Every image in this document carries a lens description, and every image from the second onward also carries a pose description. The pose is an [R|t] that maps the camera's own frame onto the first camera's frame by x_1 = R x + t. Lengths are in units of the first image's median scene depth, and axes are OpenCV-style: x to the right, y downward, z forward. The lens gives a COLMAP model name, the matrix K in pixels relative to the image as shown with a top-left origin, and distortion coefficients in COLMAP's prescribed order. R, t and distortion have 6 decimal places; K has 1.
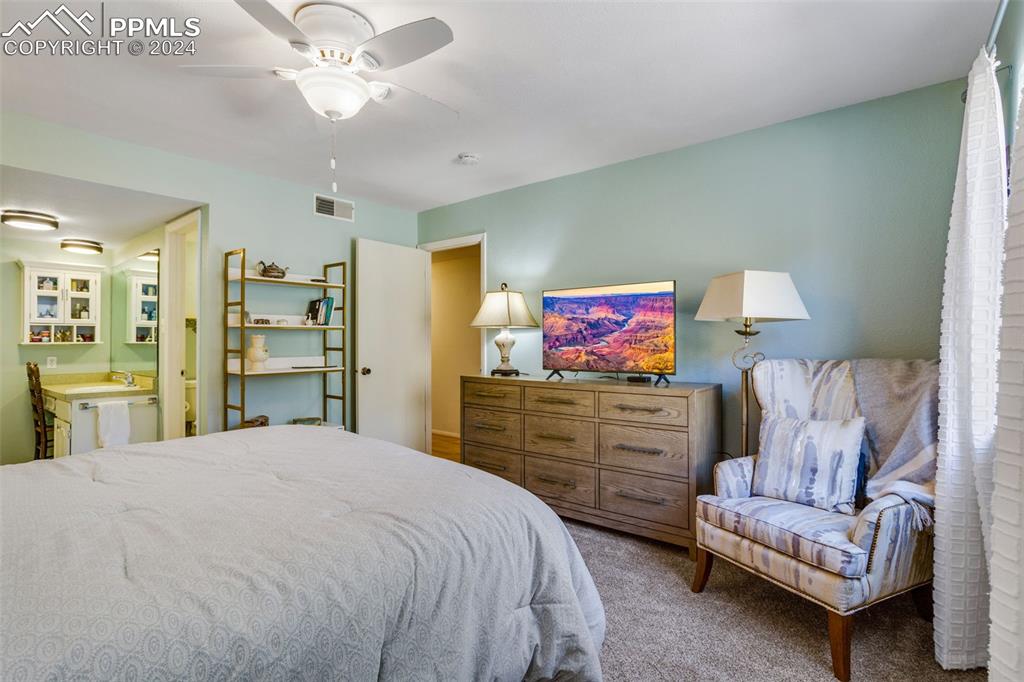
lens RADIAL K [[500.5, 0, 510.8], [0, 500.5, 337.6], [0, 0, 1]] dist [-0.052188, 0.029020]
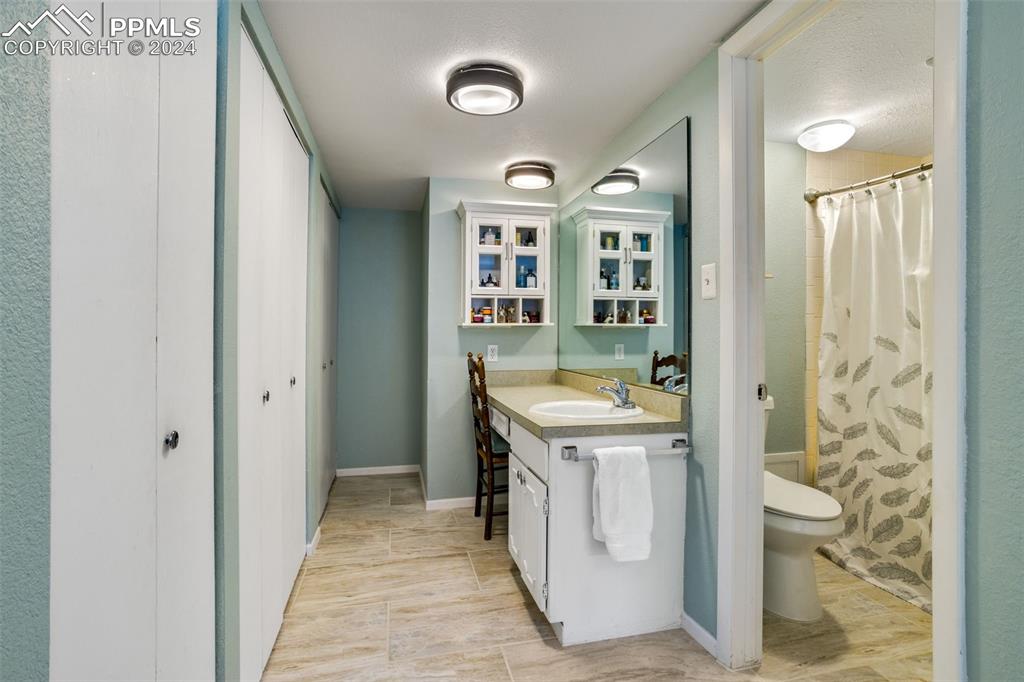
lens RADIAL K [[500.5, 0, 510.8], [0, 500.5, 337.6], [0, 0, 1]] dist [-0.052188, 0.029020]
pose [[0.793204, 0.012216, -0.608834, -0.497811], [-0.000658, 0.999815, 0.019204, 0.015851], [0.608956, -0.014832, 0.793065, 0.464070]]
